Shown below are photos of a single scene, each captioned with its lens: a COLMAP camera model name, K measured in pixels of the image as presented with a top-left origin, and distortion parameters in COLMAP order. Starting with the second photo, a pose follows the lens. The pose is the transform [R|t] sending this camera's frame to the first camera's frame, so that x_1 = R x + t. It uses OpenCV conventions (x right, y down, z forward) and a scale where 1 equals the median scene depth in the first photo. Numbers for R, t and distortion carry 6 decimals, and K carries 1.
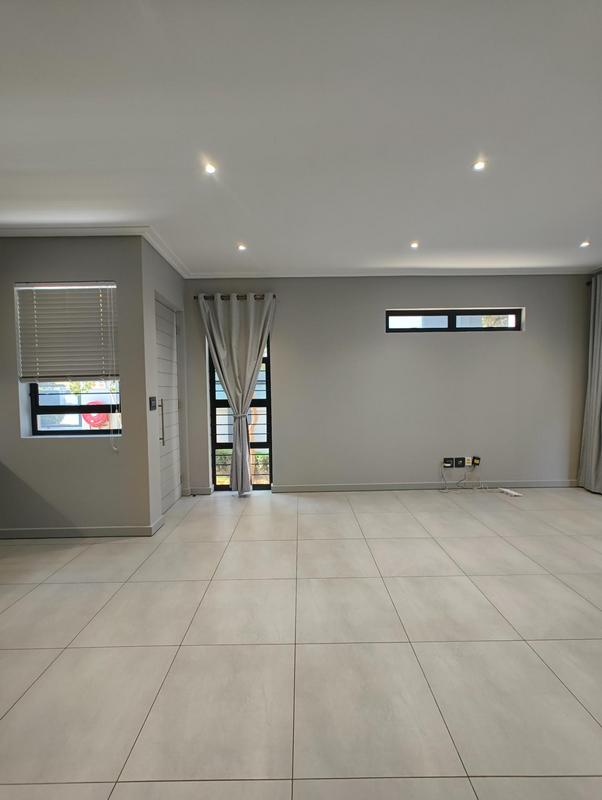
lens RADIAL K [[332.0, 0, 300.5], [0, 332.0, 400.7], [0, 0, 1]] dist [0.001239, 0.000696]
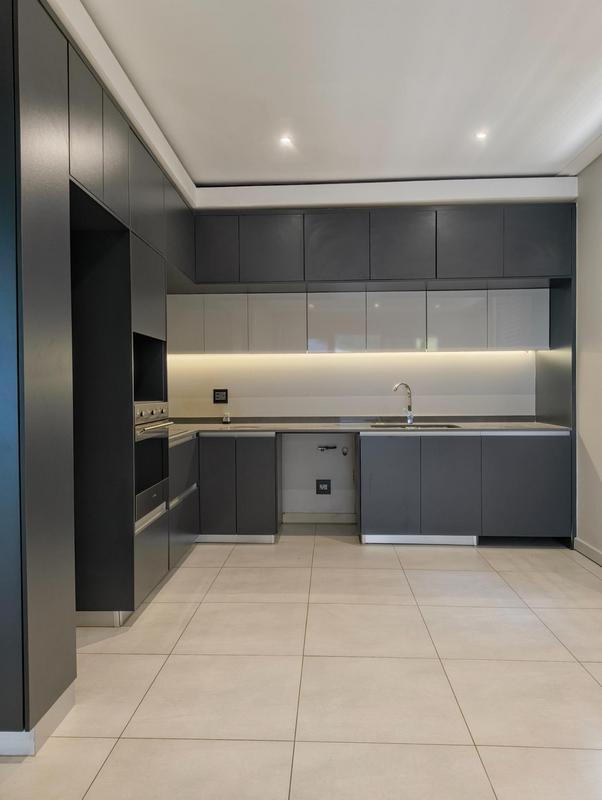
lens RADIAL K [[552.3, 0, 303.5], [0, 552.3, 398.4], [0, 0, 1]] dist [0.026637, -0.002667]
pose [[-0.046484, 0.029287, -0.998490, 0.424670], [-0.035192, 0.998902, 0.030938, 0.037172], [0.998299, 0.036577, -0.045402, 0.429247]]
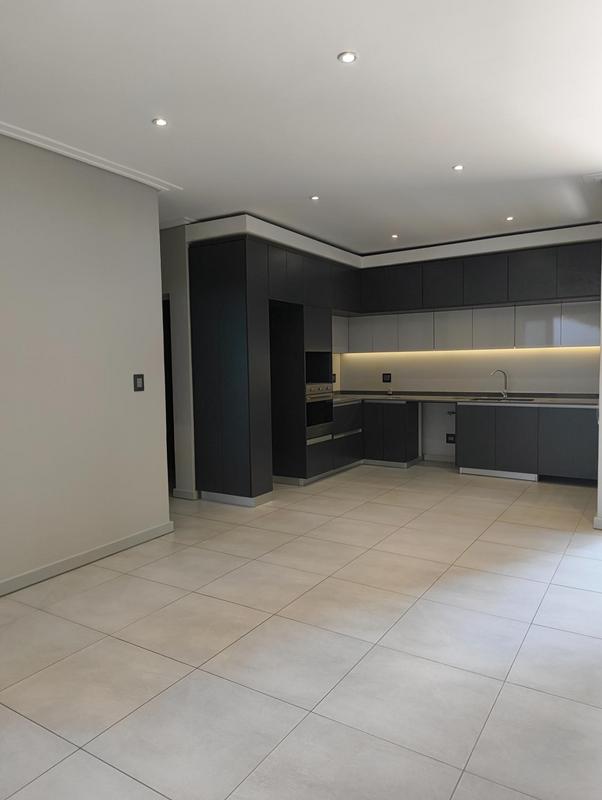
lens RADIAL K [[552.3, 0, 303.5], [0, 552.3, 398.4], [0, 0, 1]] dist [0.026637, -0.002667]
pose [[-0.536181, 0.076720, -0.840609, 1.244974], [-0.012551, 0.995026, 0.098819, -0.070536], [0.844009, 0.063535, -0.532552, 1.204361]]
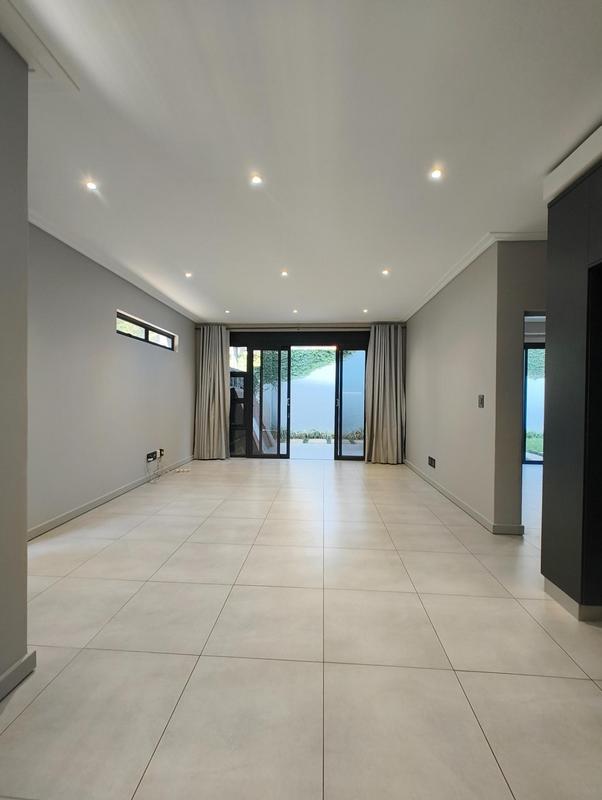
lens RADIAL K [[332.0, 0, 300.5], [0, 332.0, 400.7], [0, 0, 1]] dist [0.001239, 0.000696]
pose [[0.069714, 0.004591, 0.997556, -0.998078], [0.031256, 0.999488, -0.006784, 0.023064], [-0.997077, 0.031652, 0.069535, 0.602847]]
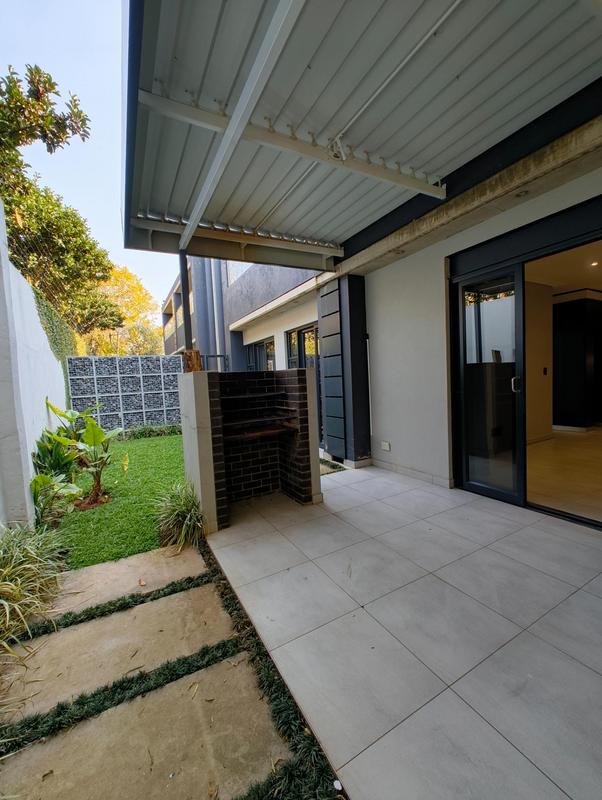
lens RADIAL K [[332.0, 0, 300.5], [0, 332.0, 400.7], [0, 0, 1]] dist [0.001239, 0.000696]
pose [[-0.878574, 0.088893, -0.469262, 2.567323], [0.040913, 0.992923, 0.111490, -0.071977], [0.475851, 0.078753, -0.875993, 1.147480]]
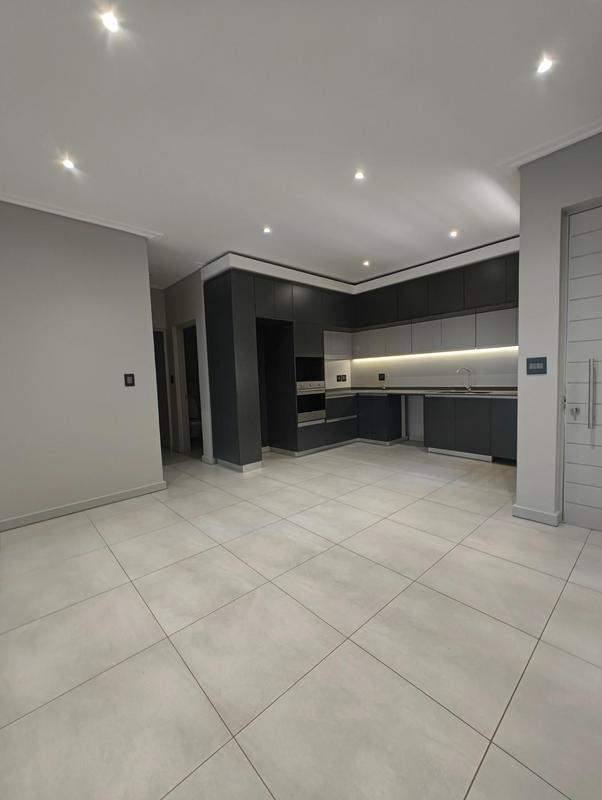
lens RADIAL K [[332.0, 0, 300.5], [0, 332.0, 400.7], [0, 0, 1]] dist [0.001239, 0.000696]
pose [[-0.742946, 0.090798, -0.663164, 0.581382], [0.018956, 0.993214, 0.114750, -0.013237], [0.669082, 0.072682, -0.739626, 1.359646]]
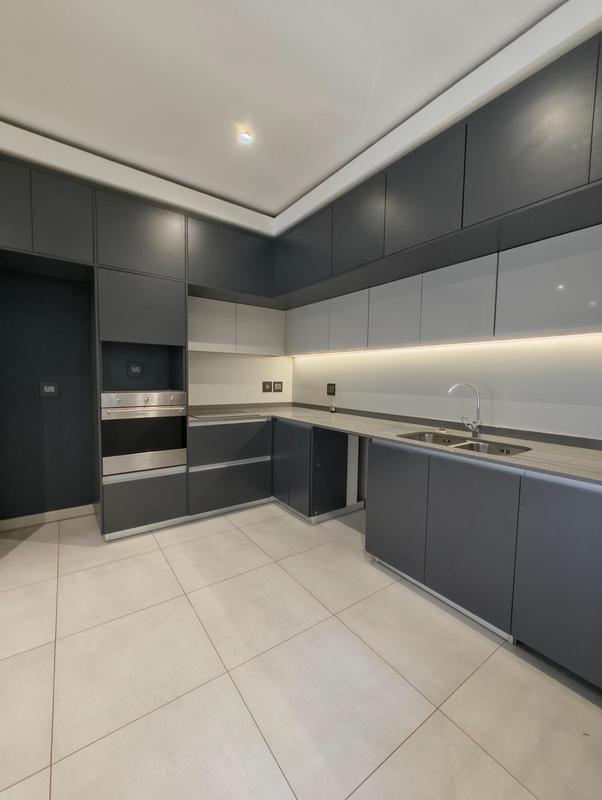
lens RADIAL K [[332.0, 0, 300.5], [0, 332.0, 400.7], [0, 0, 1]] dist [0.001239, 0.000696]
pose [[-0.817620, 0.040818, -0.574310, -0.463326], [-0.030177, 0.993075, 0.113542, -0.002730], [0.574967, 0.110165, -0.810726, 1.040556]]
